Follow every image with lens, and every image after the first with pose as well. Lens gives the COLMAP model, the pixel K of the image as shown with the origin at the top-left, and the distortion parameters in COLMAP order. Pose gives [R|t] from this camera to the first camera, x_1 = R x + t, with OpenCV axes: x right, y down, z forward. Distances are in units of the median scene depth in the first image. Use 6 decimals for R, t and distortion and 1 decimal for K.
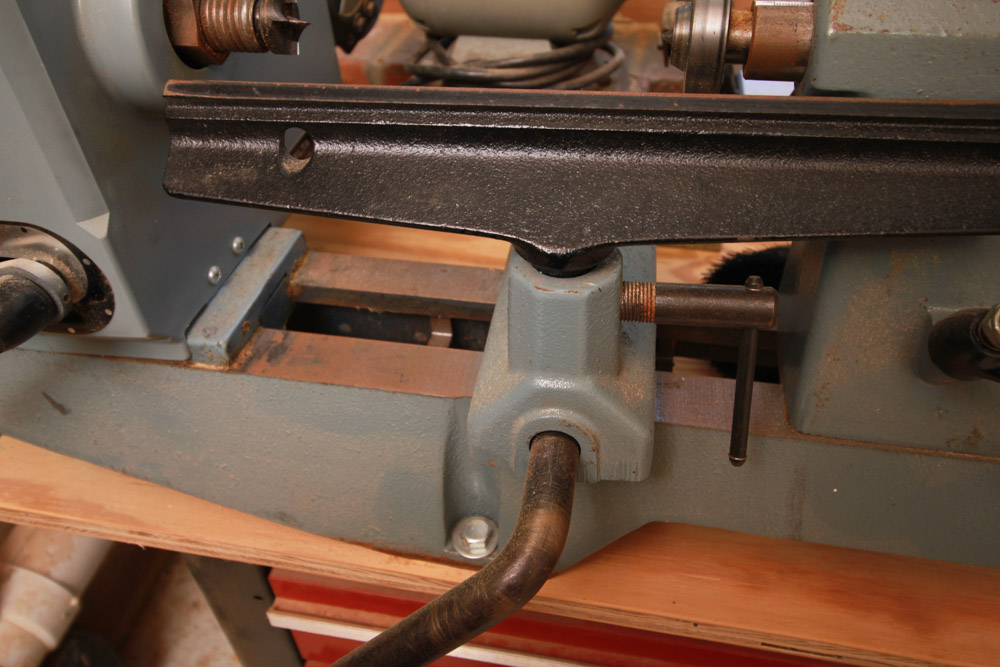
lens RADIAL K [[802.2, 0, 493.4], [0, 802.2, 333.4], [0, 0, 1]] dist [0.024271, -0.024718]
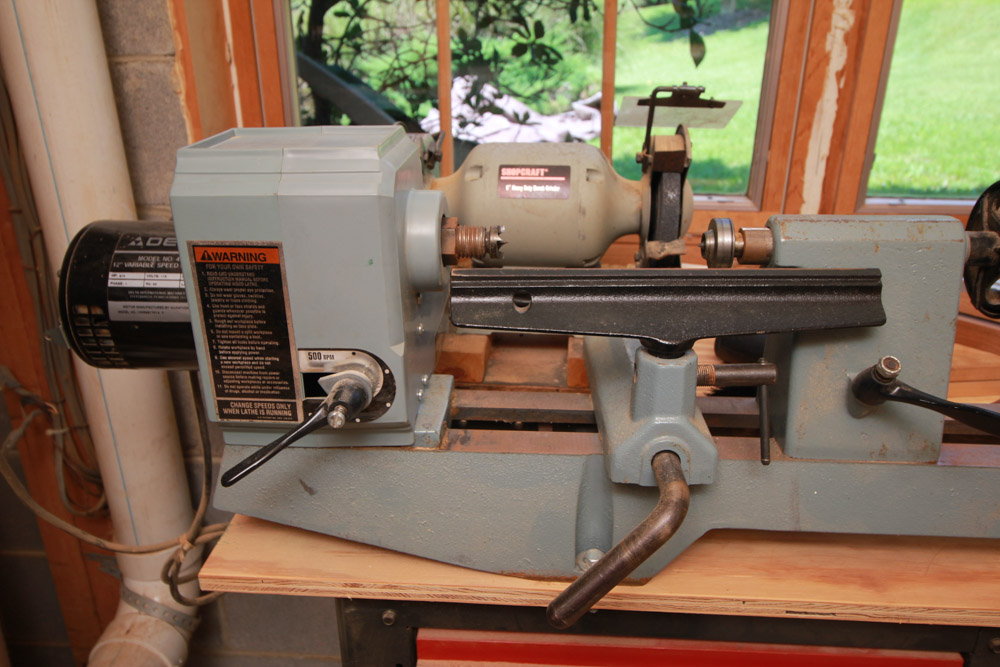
lens RADIAL K [[802.2, 0, 502.7], [0, 802.2, 329.6], [0, 0, 1]] dist [0.024271, -0.024718]
pose [[0.989413, -0.022050, 0.143440, -0.511977], [0.065082, 0.950844, -0.302755, 0.367976], [-0.129713, 0.308885, 0.942213, -0.688680]]
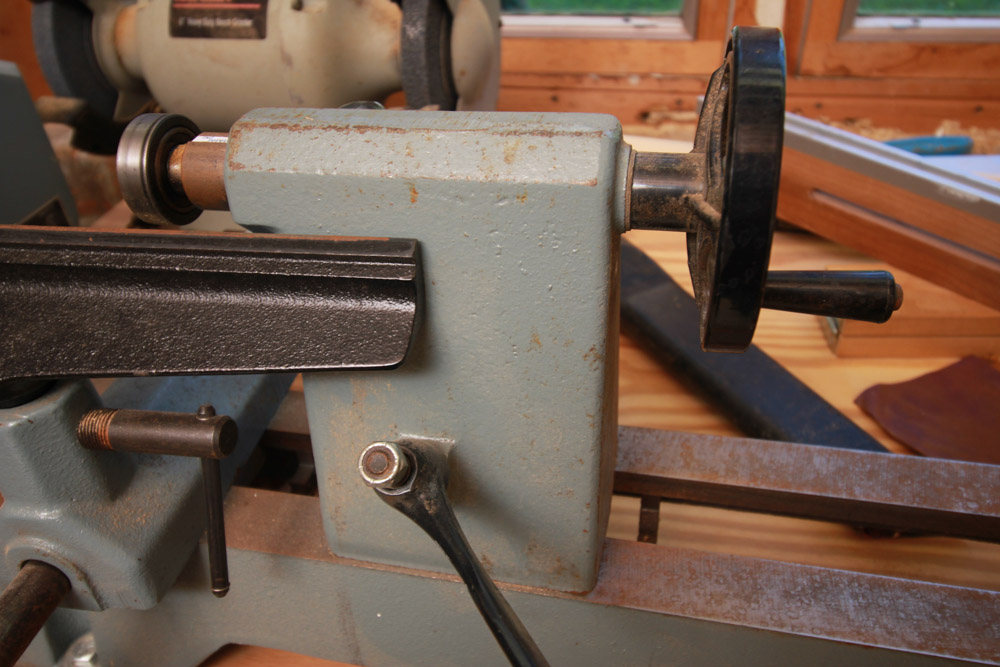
lens RADIAL K [[802.2, 0, 463.0], [0, 802.2, 346.1], [0, 0, 1]] dist [0.024271, -0.024718]
pose [[0.999497, -0.004478, -0.031408, 0.602640], [0.002171, 0.997322, -0.073103, -0.062776], [0.031652, 0.072998, 0.996830, 0.012178]]
